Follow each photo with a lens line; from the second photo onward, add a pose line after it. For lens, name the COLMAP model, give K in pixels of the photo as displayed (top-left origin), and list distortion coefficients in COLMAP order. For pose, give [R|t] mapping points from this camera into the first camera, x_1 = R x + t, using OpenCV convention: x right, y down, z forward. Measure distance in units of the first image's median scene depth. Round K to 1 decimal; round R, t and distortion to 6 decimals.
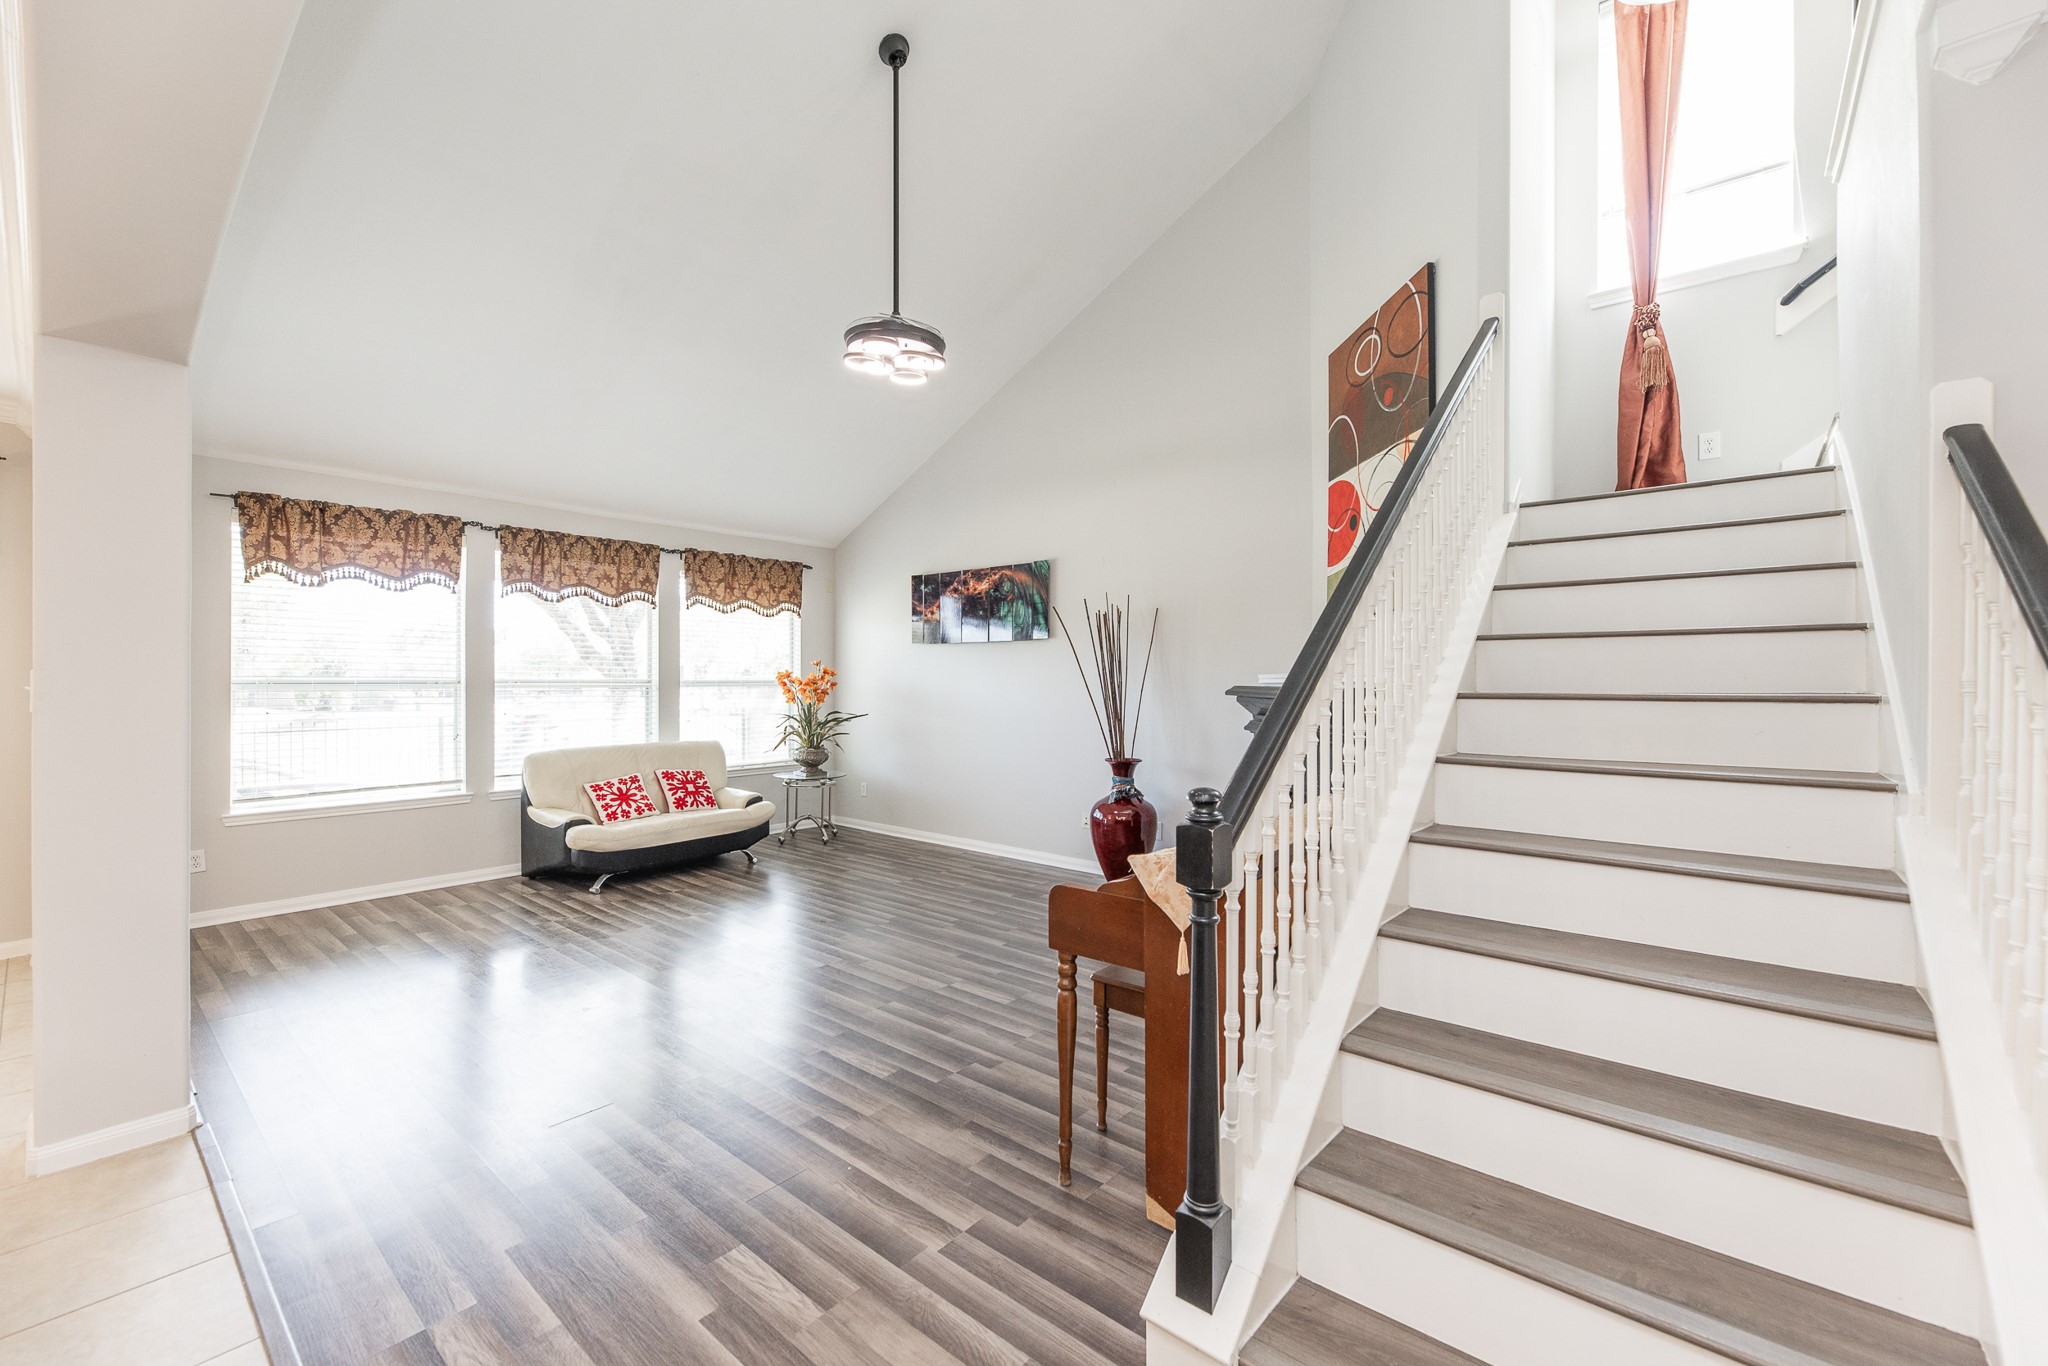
lens RADIAL K [[823.2, 0, 1039.7], [0, 823.2, 679.8], [0, 0, 1]] dist [-0.006549, 0.000741]
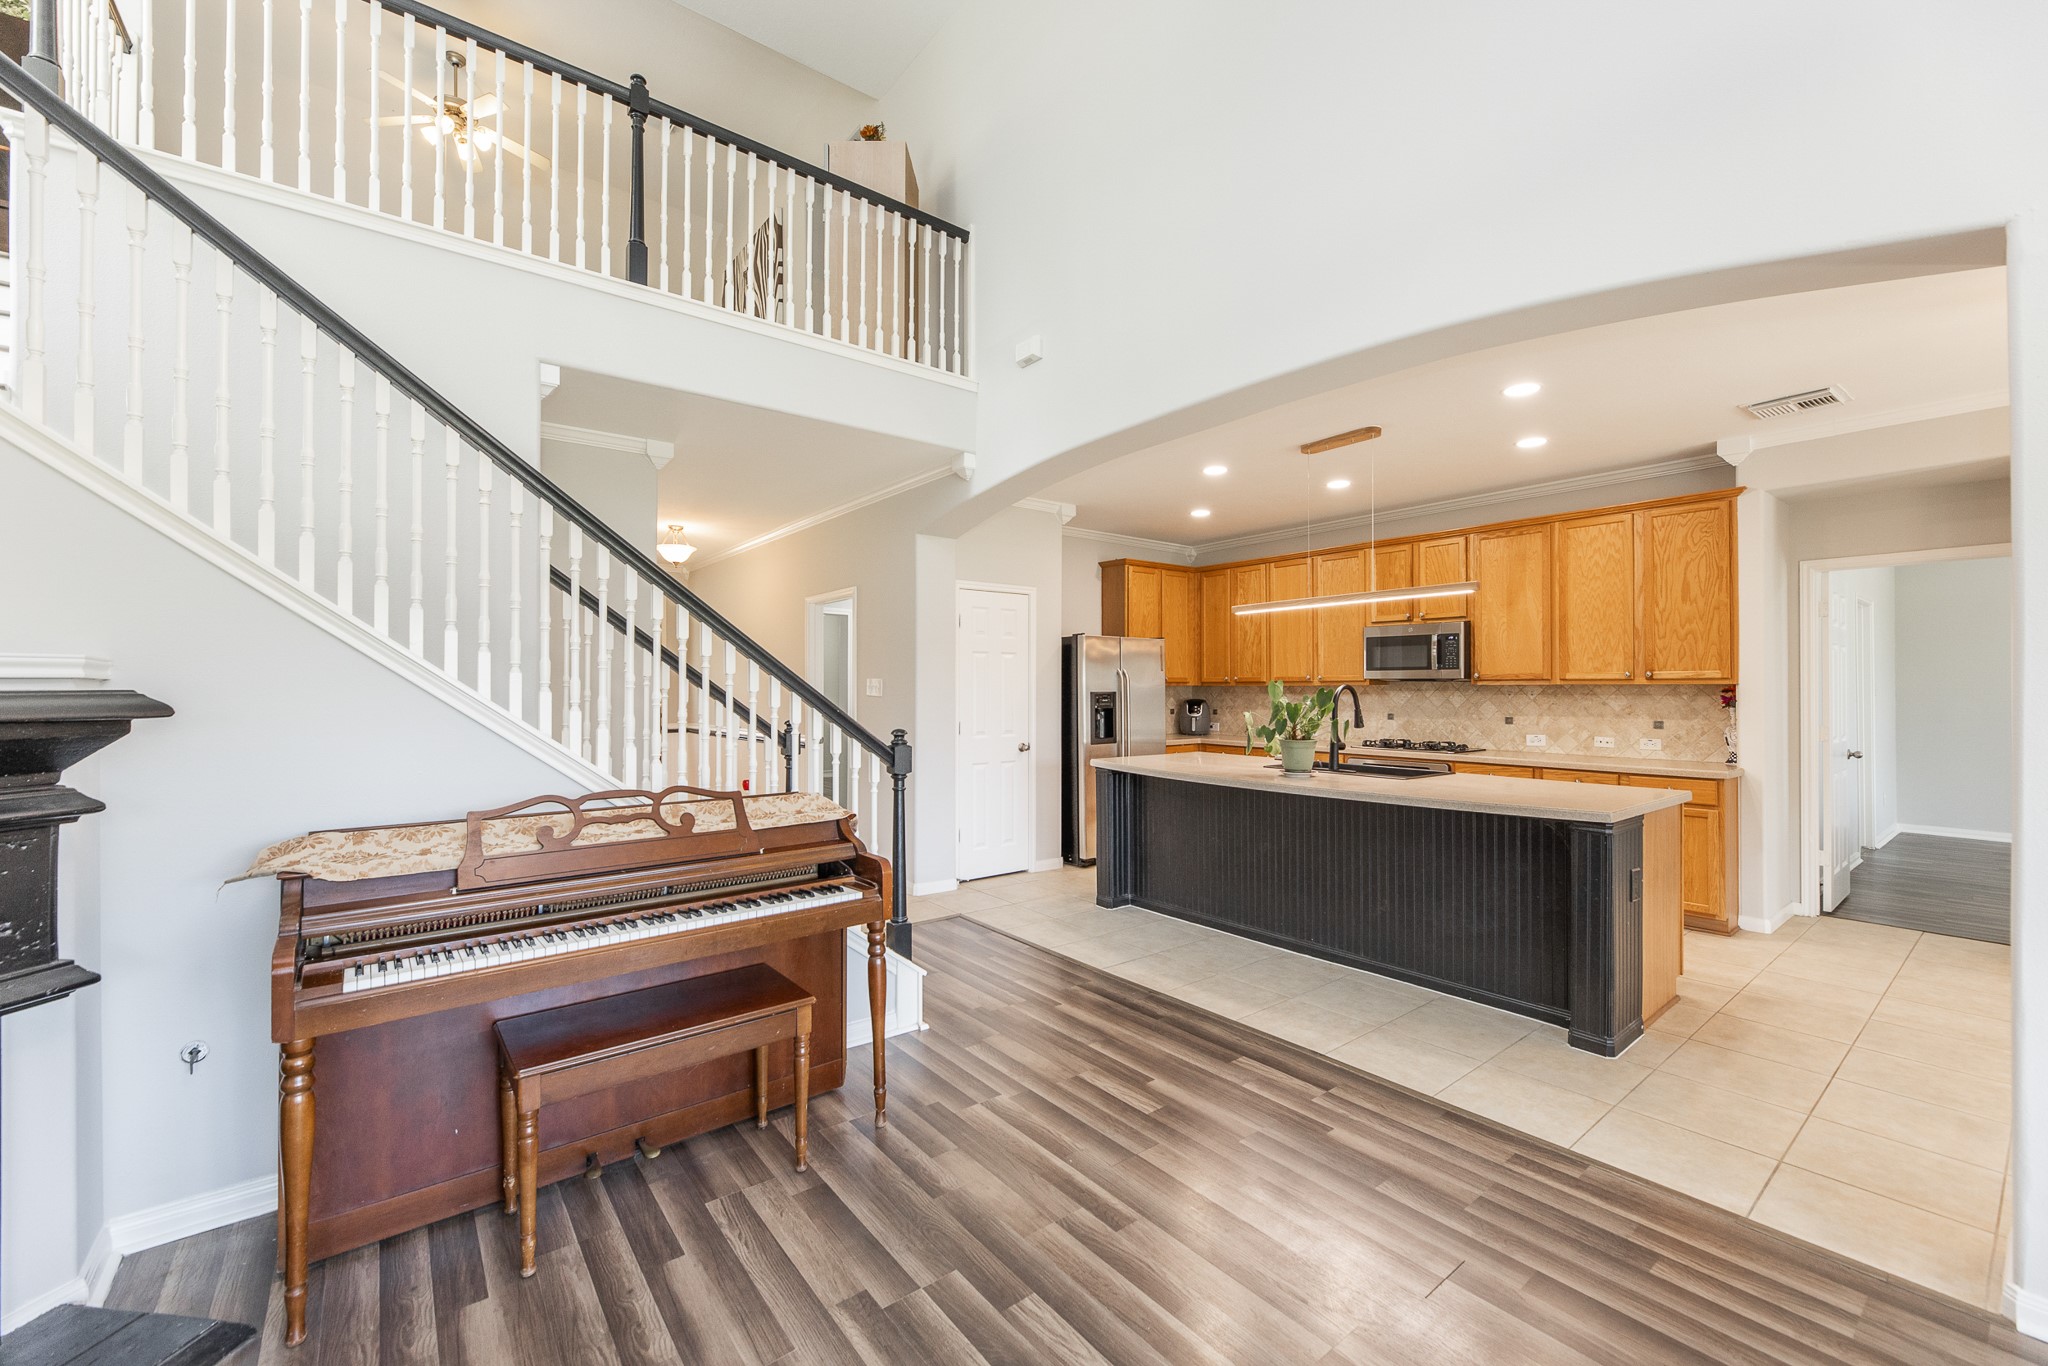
lens RADIAL K [[823.2, 0, 1037.6], [0, 823.2, 686.7], [0, 0, 1]] dist [-0.006549, 0.000741]
pose [[-0.977765, 0.001576, 0.209699, -0.175551], [0.001117, 0.999997, -0.002310, 0.005734], [-0.209701, -0.002025, -0.977763, 0.866365]]
